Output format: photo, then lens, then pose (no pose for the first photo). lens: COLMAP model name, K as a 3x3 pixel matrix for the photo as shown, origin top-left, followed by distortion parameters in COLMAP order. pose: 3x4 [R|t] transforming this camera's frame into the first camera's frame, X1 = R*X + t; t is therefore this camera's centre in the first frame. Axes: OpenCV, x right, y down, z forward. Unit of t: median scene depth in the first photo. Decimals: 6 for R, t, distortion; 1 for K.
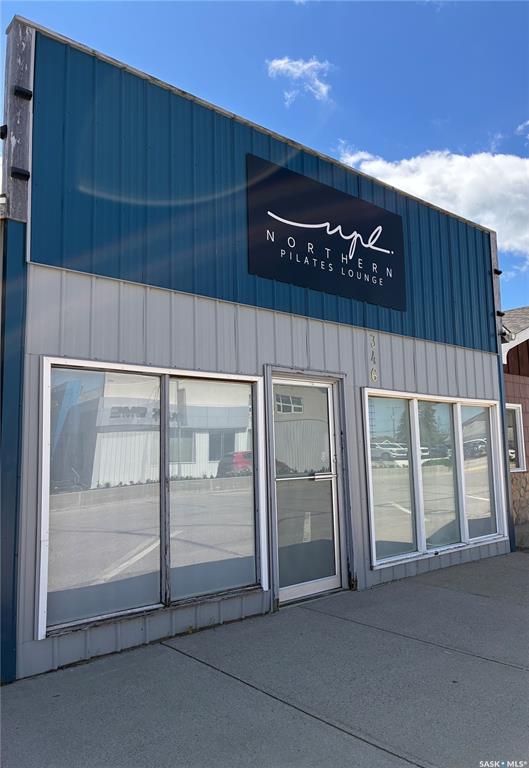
lens RADIAL K [[565.2, 0, 263.3], [0, 565.2, 386.1], [0, 0, 1]] dist [0.028986, -0.040075]
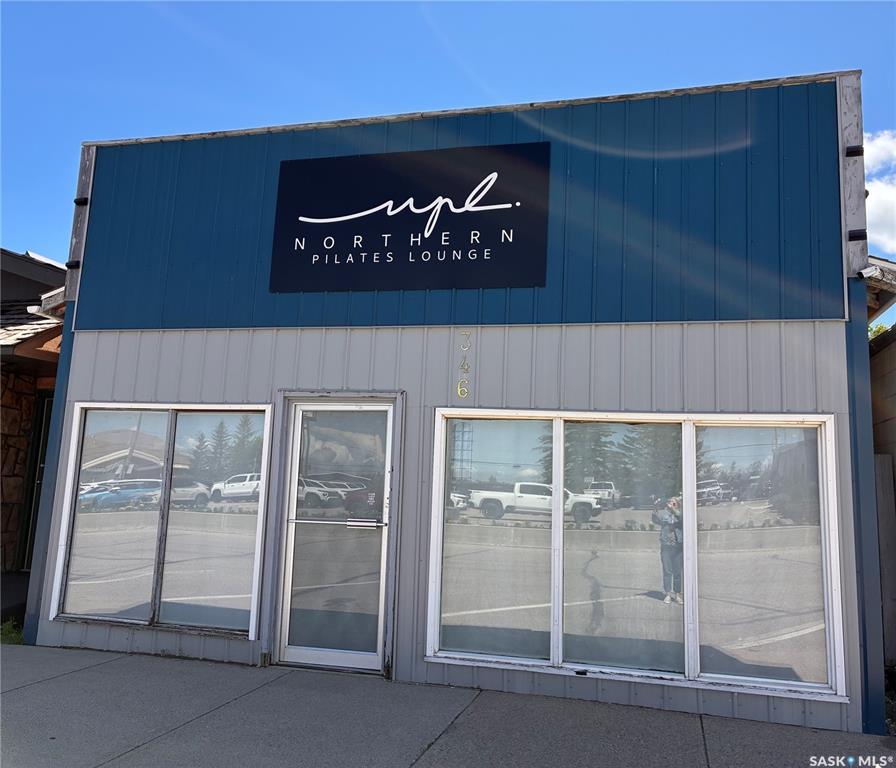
lens RADIAL K [[772.2, 0, 454.8], [0, 772.2, 379.6], [0, 0, 1]] dist [0.025083, -0.011445]
pose [[0.579649, -0.076452, -0.811272, 1.074692], [0.046489, 0.997070, -0.060745, 0.030125], [0.813539, -0.002505, 0.581505, 0.471469]]
